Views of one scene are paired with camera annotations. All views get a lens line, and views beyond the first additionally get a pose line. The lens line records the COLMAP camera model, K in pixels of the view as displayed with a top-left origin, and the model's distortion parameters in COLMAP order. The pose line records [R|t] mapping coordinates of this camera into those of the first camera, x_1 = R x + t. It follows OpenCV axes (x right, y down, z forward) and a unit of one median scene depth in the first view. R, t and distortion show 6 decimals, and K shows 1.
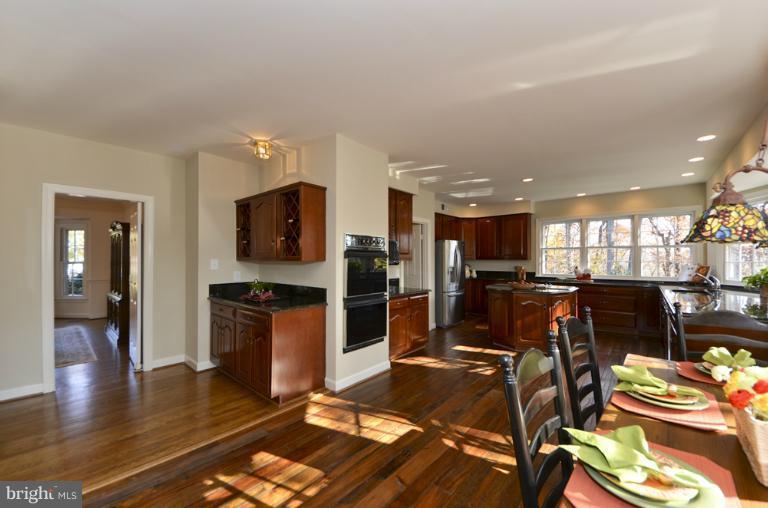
lens RADIAL K [[291.9, 0, 385.3], [0, 291.9, 257.0], [0, 0, 1]] dist [0.011281, -0.004491]
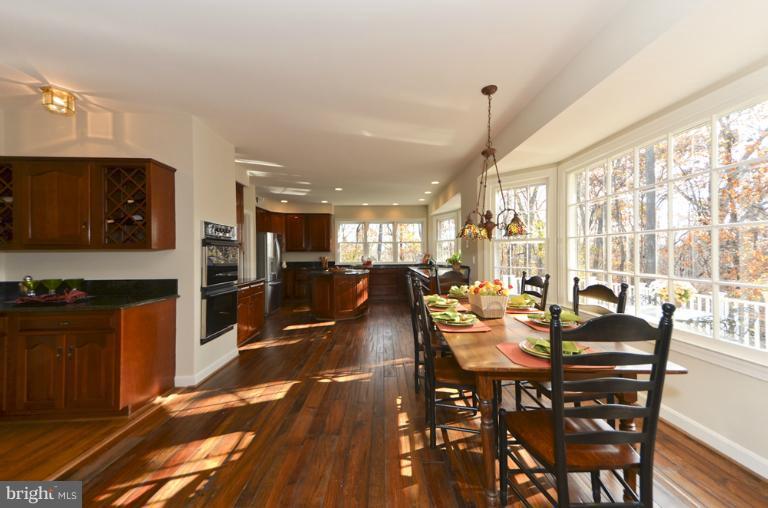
lens RADIAL K [[291.9, 0, 385.3], [0, 291.9, 257.0], [0, 0, 1]] dist [0.011281, -0.004491]
pose [[0.735510, -0.014207, 0.677365, -0.314860], [0.003488, 0.999846, 0.017184, 0.021654], [-0.677505, -0.010277, 0.735446, -0.113275]]
